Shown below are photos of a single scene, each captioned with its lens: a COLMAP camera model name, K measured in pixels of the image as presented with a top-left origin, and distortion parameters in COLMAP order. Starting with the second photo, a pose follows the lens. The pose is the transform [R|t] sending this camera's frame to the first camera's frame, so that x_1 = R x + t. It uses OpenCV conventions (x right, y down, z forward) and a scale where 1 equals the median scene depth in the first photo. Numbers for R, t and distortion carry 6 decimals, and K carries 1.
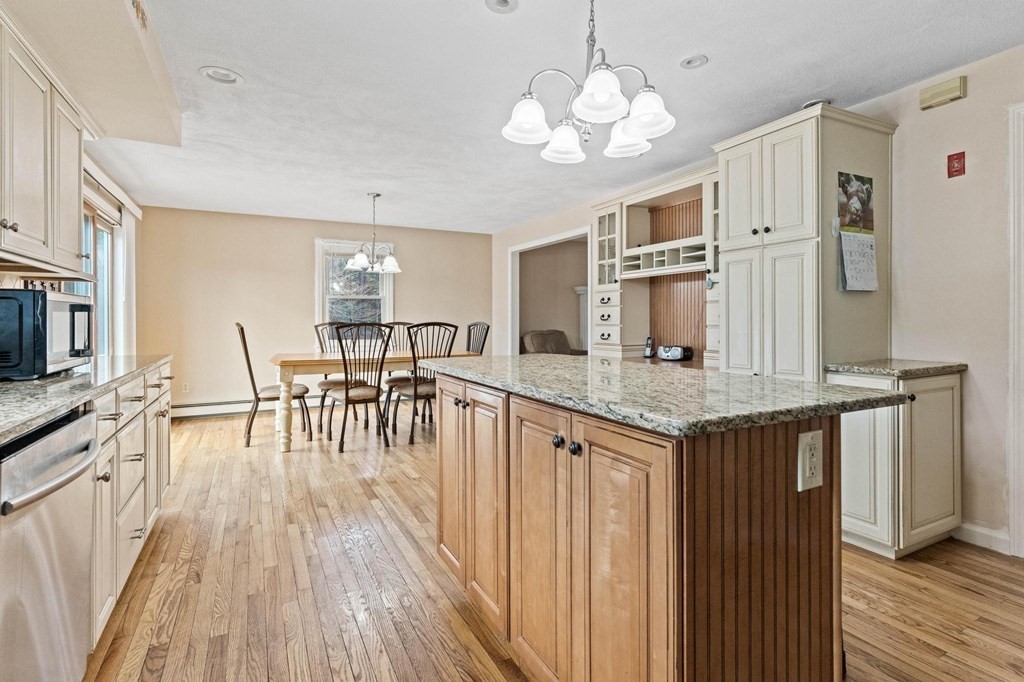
lens RADIAL K [[509.1, 0, 513.2], [0, 509.1, 317.8], [0, 0, 1]] dist [-0.000968, -0.000196]
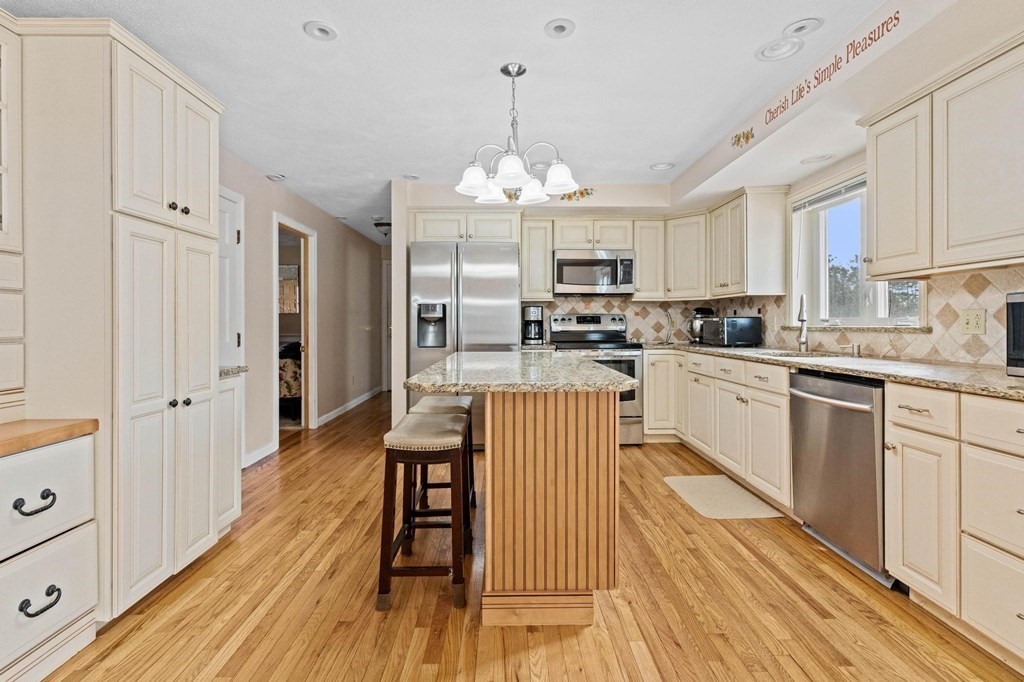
lens RADIAL K [[486.5, 0, 515.3], [0, 486.5, 326.8], [0, 0, 1]] dist [-0.000166, -0.000095]
pose [[-0.899126, 0.002331, 0.437685, -0.287129], [0.002177, 0.999997, -0.000853, 0.006834], [-0.437685, 0.000186, -0.899128, 1.463799]]
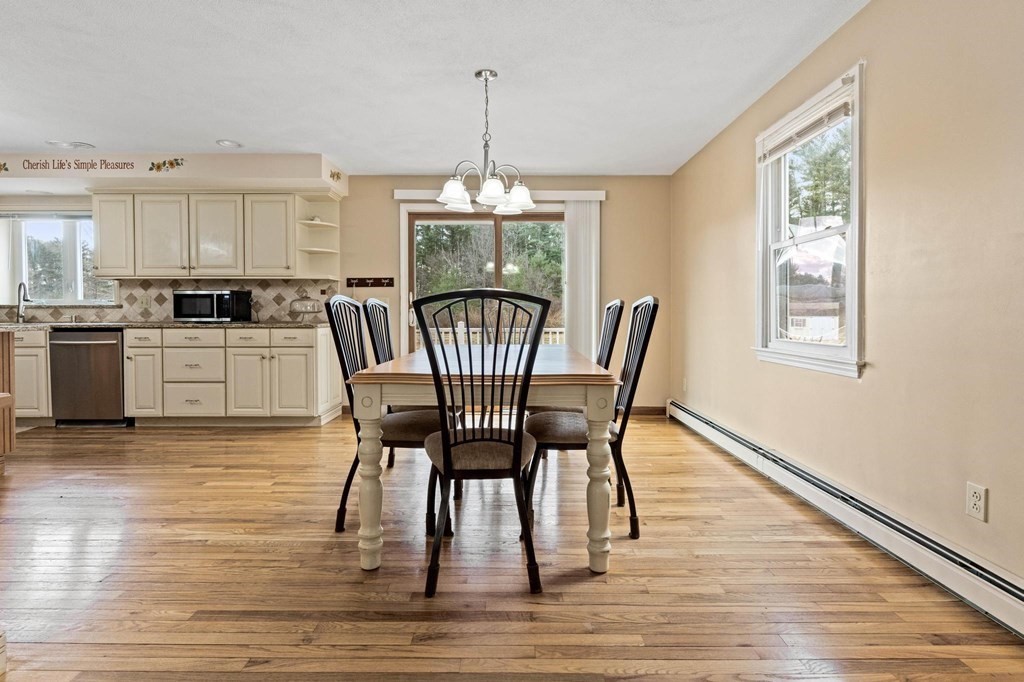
lens RADIAL K [[499.4, 0, 515.4], [0, 499.4, 317.1], [0, 0, 1]] dist [-0.002667, 0.000096]
pose [[-0.447719, 0.008855, -0.894131, 0.398123], [0.006369, 0.999957, 0.006713, 0.050051], [0.894152, -0.002689, -0.447756, 2.399632]]
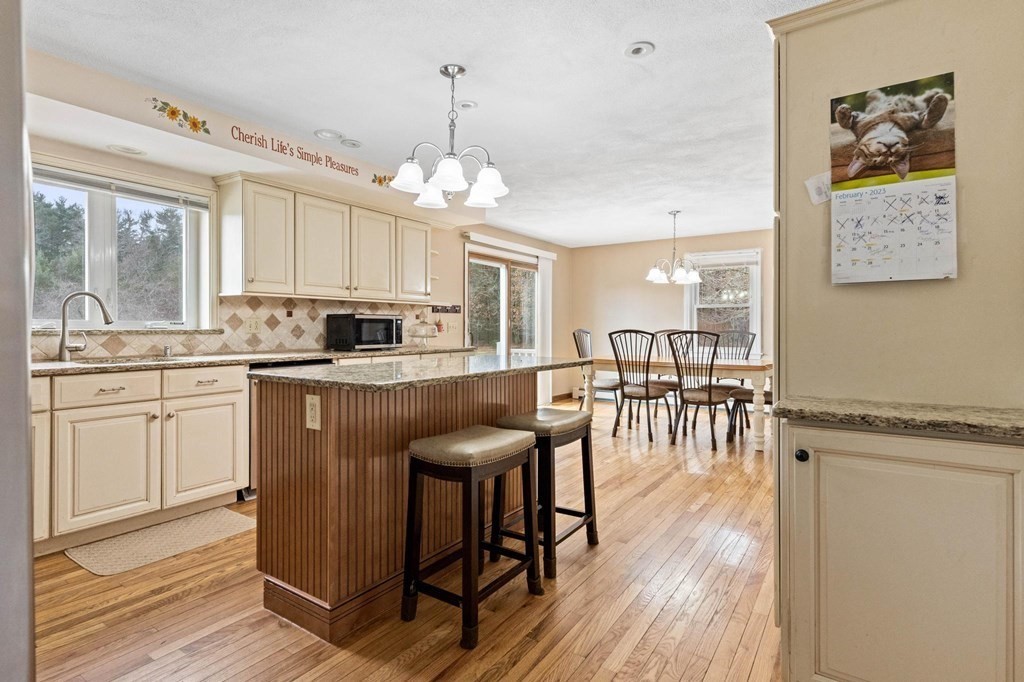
lens RADIAL K [[507.9, 0, 506.6], [0, 507.9, 333.5], [0, 0, 1]] dist [-0.000981, -0.000081]
pose [[0.471935, 0.014090, -0.881521, 0.964886], [0.001129, 0.999862, 0.016586, -0.002483], [0.881632, -0.008823, 0.471854, 0.316959]]
